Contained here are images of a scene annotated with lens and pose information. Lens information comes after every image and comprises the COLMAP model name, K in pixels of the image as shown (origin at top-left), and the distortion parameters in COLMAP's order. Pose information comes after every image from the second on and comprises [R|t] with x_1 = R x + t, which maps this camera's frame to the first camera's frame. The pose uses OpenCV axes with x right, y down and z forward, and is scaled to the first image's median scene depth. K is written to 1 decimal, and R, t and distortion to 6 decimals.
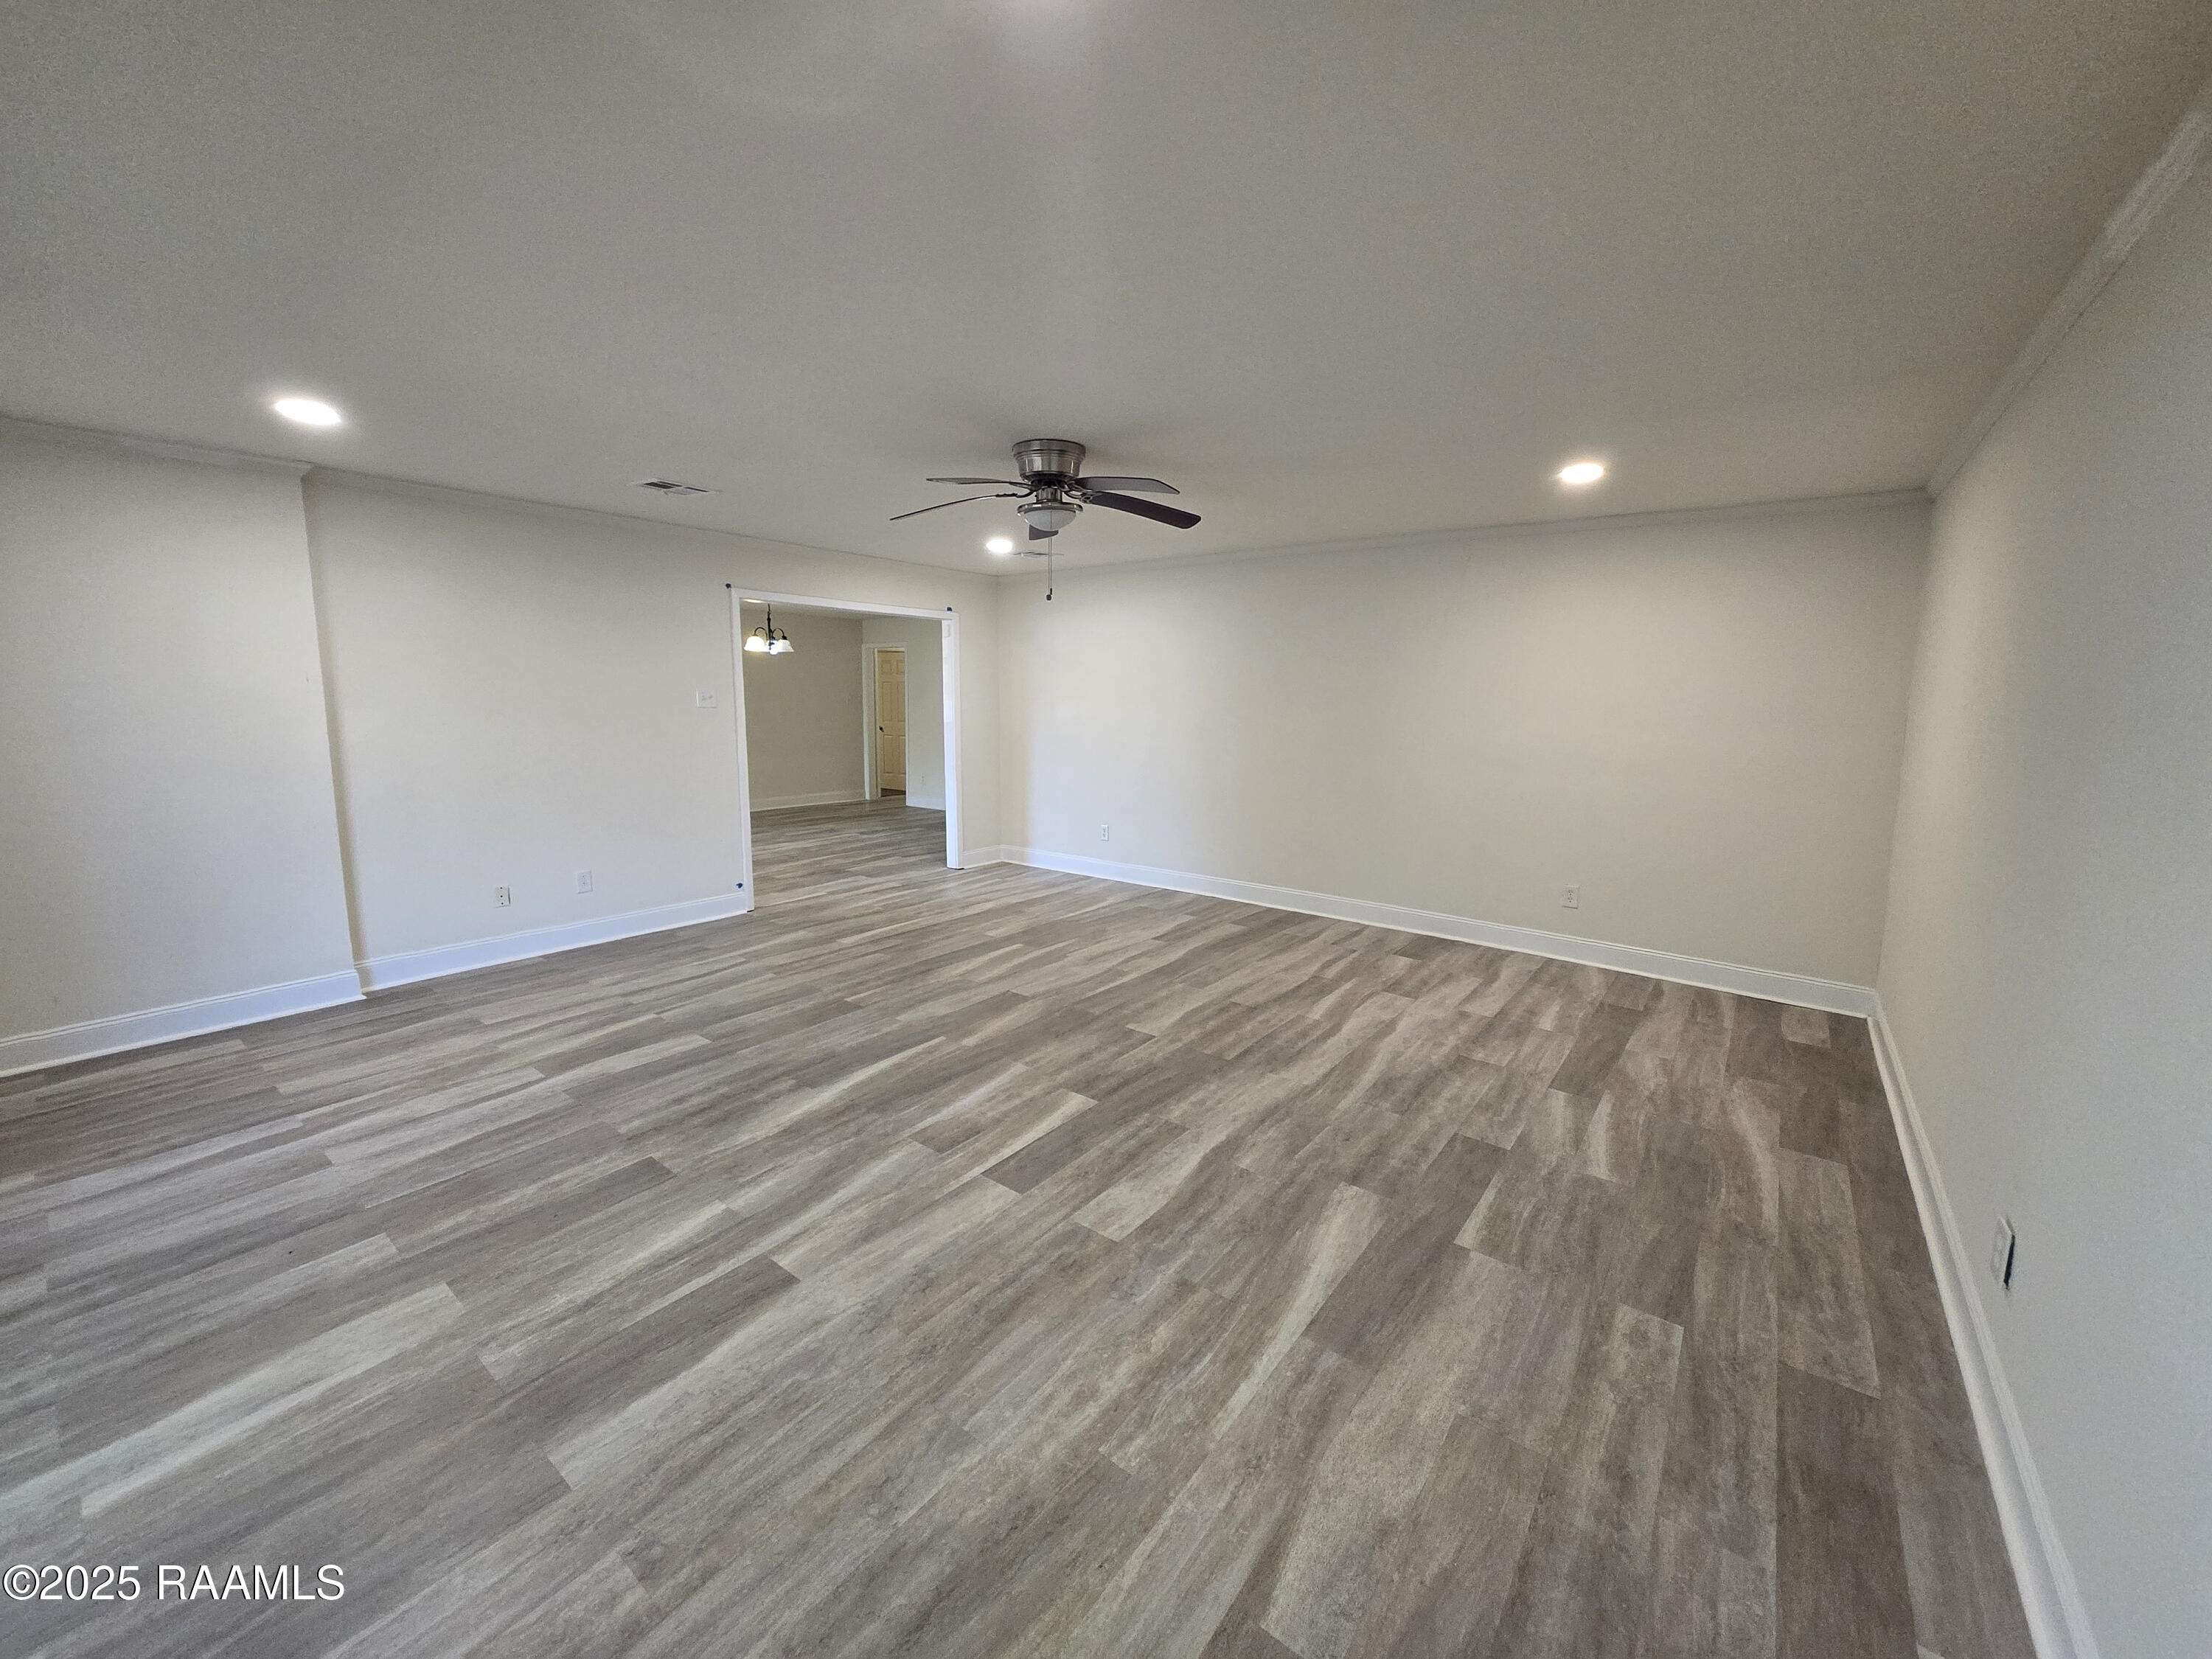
lens RADIAL K [[872.1, 0, 1106.7], [0, 872.1, 811.9], [0, 0, 1]] dist [0.001372, 0.000128]
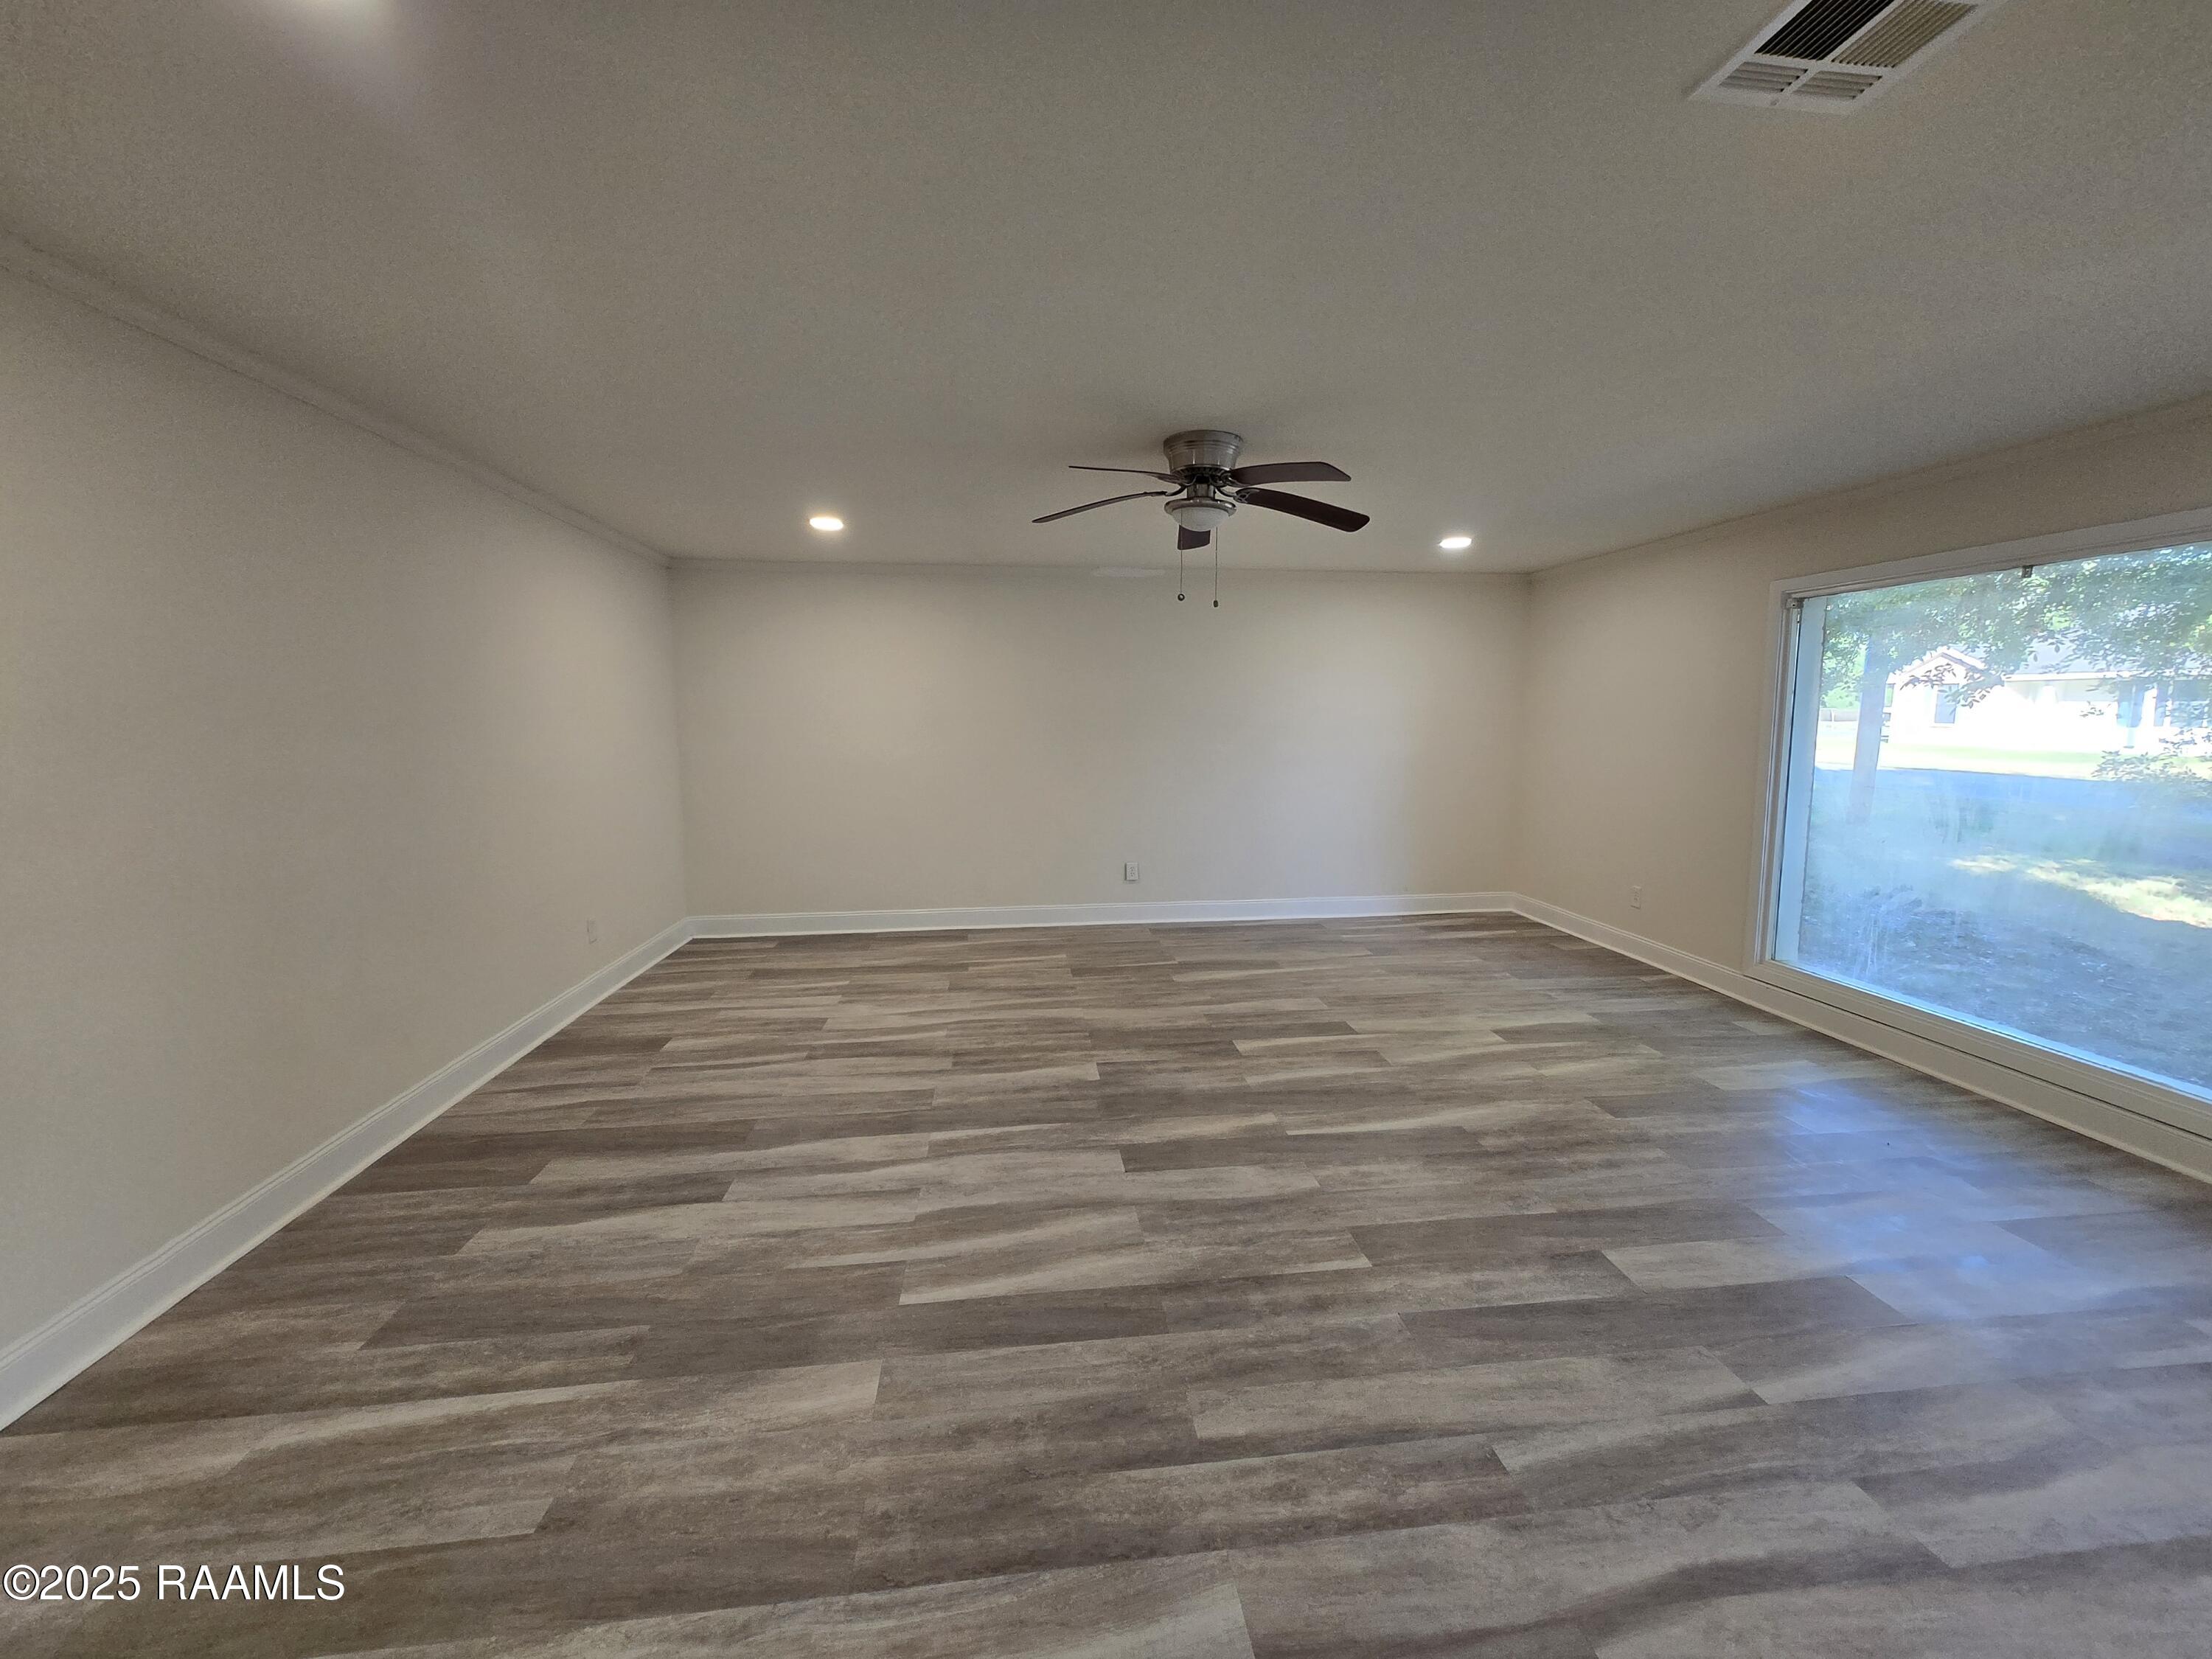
lens RADIAL K [[872.1, 0, 1106.7], [0, 872.1, 811.9], [0, 0, 1]] dist [0.001372, 0.000128]
pose [[-0.702831, -0.092819, 0.705275, -0.629114], [0.090571, 0.971706, 0.218140, -0.229469], [-0.705567, 0.217193, -0.674539, 1.644113]]
